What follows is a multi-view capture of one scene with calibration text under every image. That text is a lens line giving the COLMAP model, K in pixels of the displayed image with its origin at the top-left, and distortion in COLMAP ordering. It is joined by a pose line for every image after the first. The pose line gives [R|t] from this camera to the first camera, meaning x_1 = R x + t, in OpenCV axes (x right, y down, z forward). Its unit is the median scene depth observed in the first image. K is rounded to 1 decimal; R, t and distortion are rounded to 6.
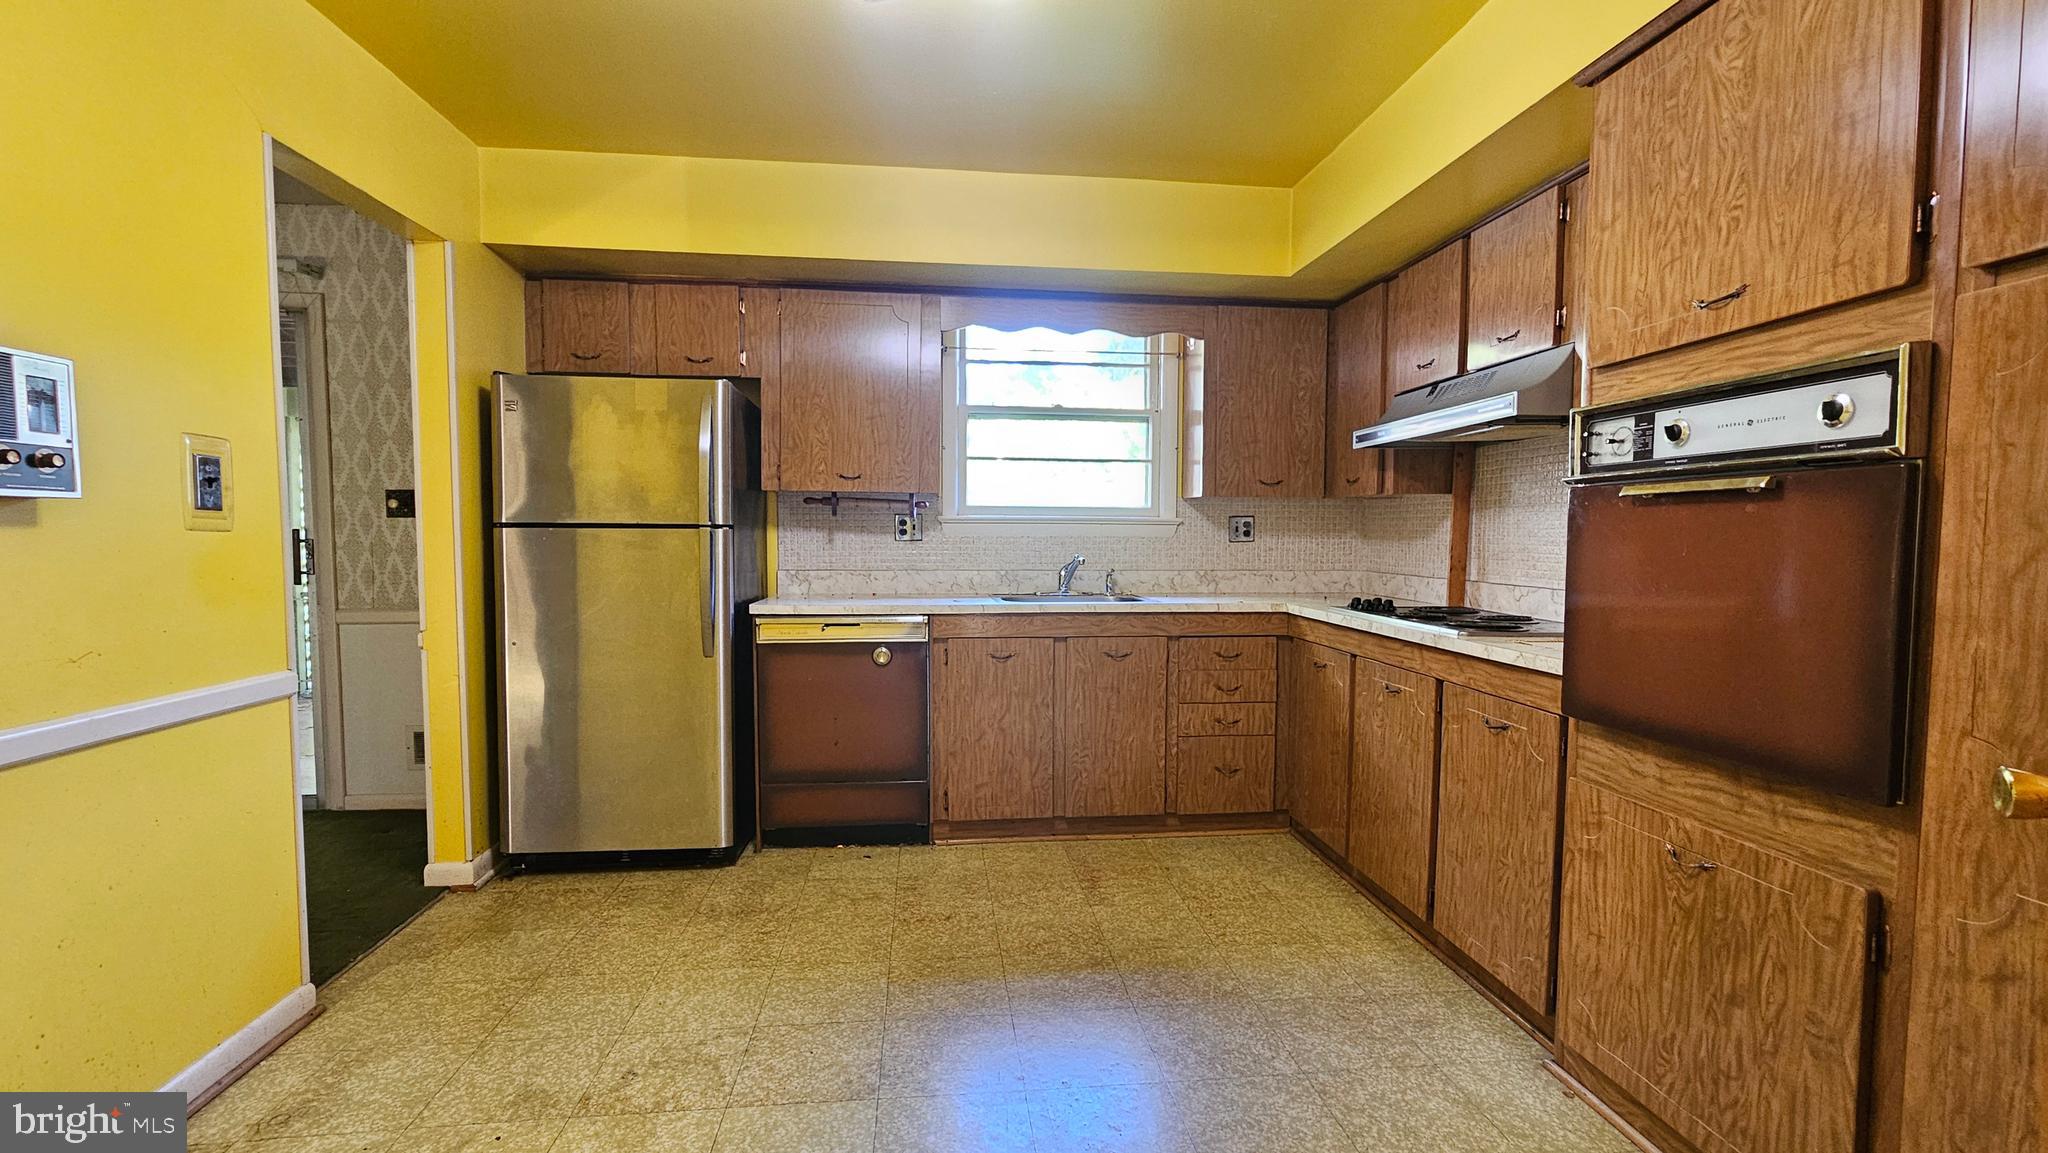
lens RADIAL K [[890.3, 0, 1023.1], [0, 890.3, 584.1], [0, 0, 1]] dist [-0.002120, 0.000019]
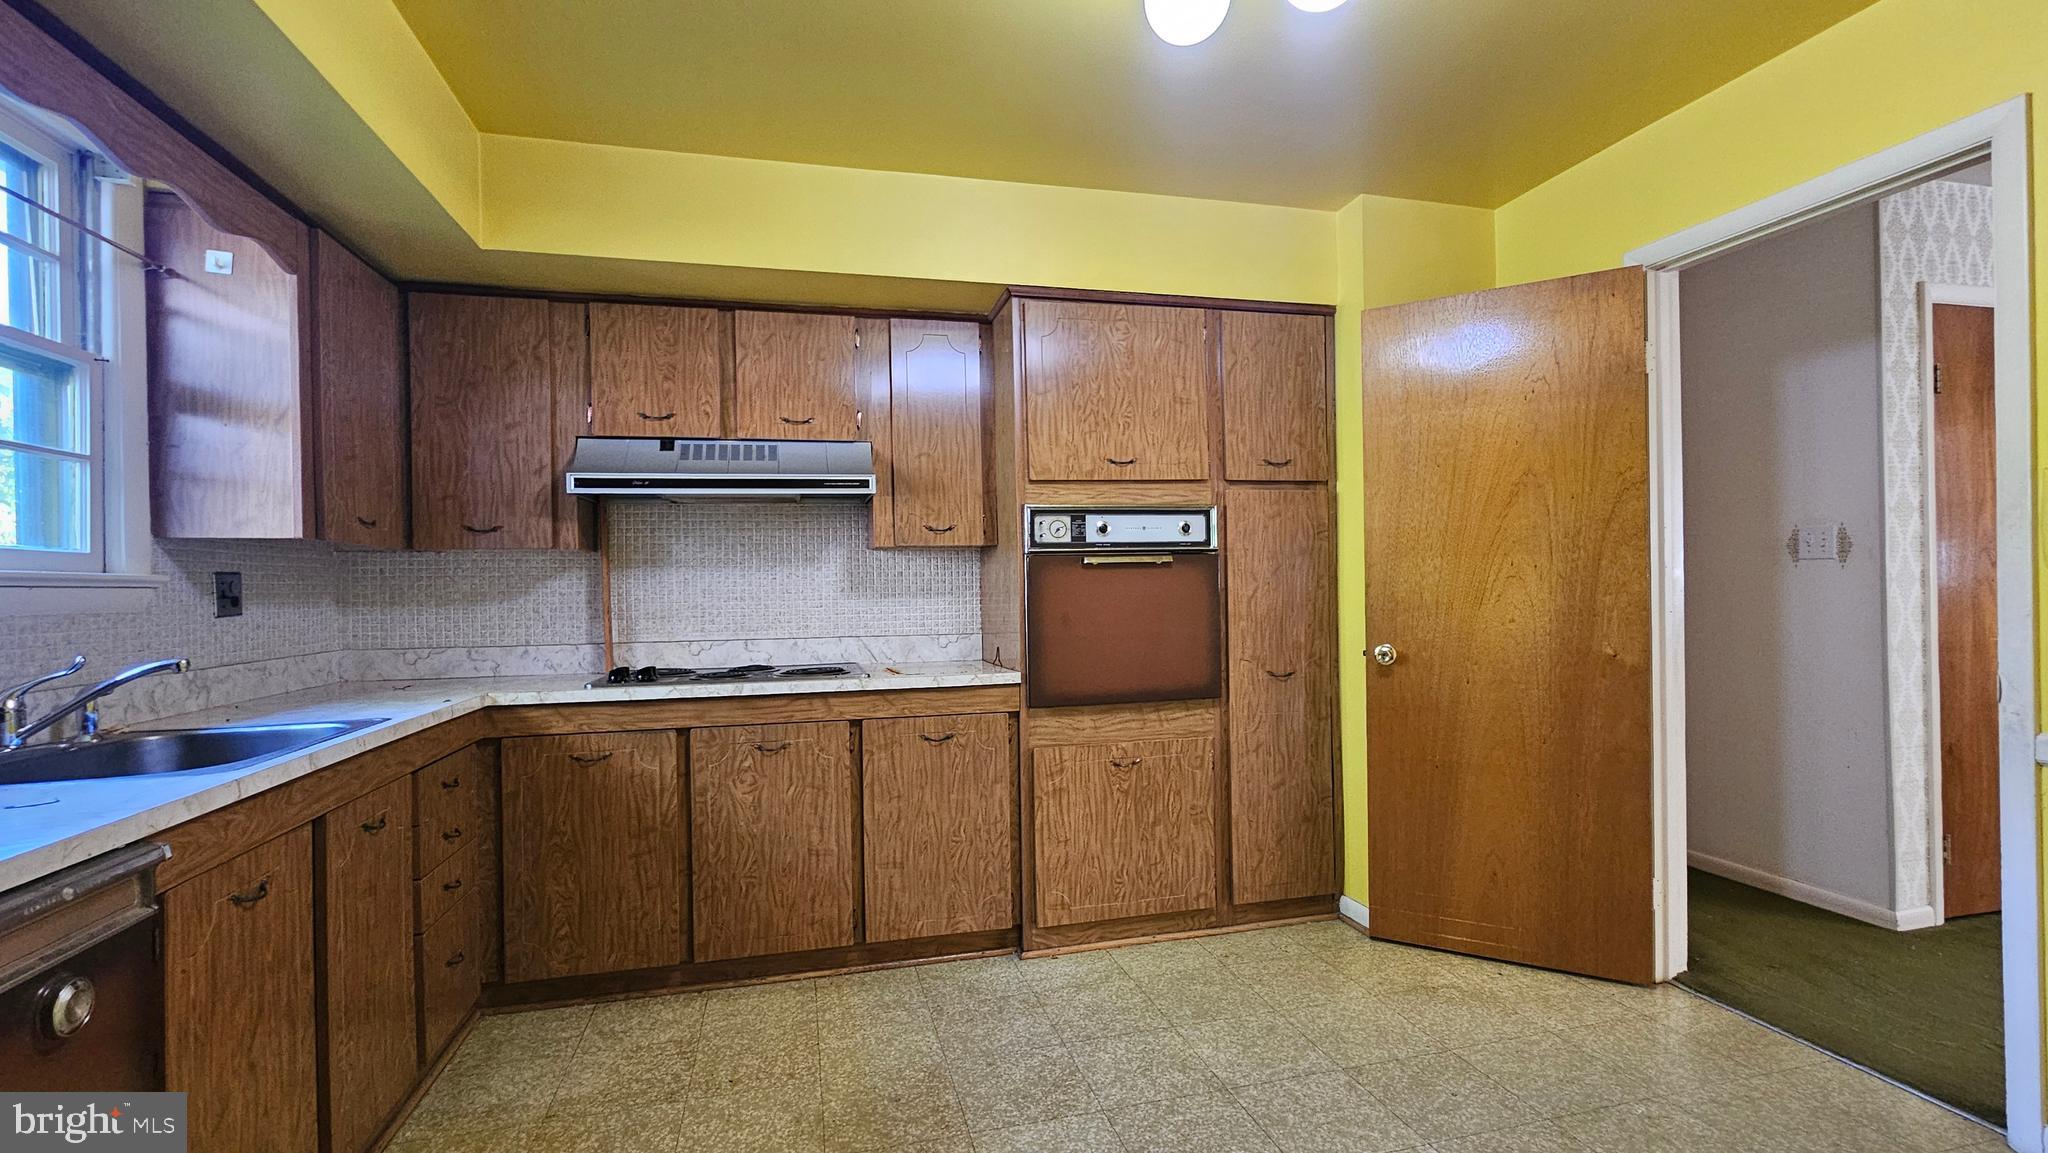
lens RADIAL K [[890.3, 0, 1023.1], [0, 890.3, 584.1], [0, 0, 1]] dist [-0.002120, 0.000019]
pose [[-0.134489, -0.001788, 0.990914, -0.997395], [0.074183, 0.997174, 0.011868, -0.090373], [-0.988134, 0.075105, -0.133976, 1.376243]]
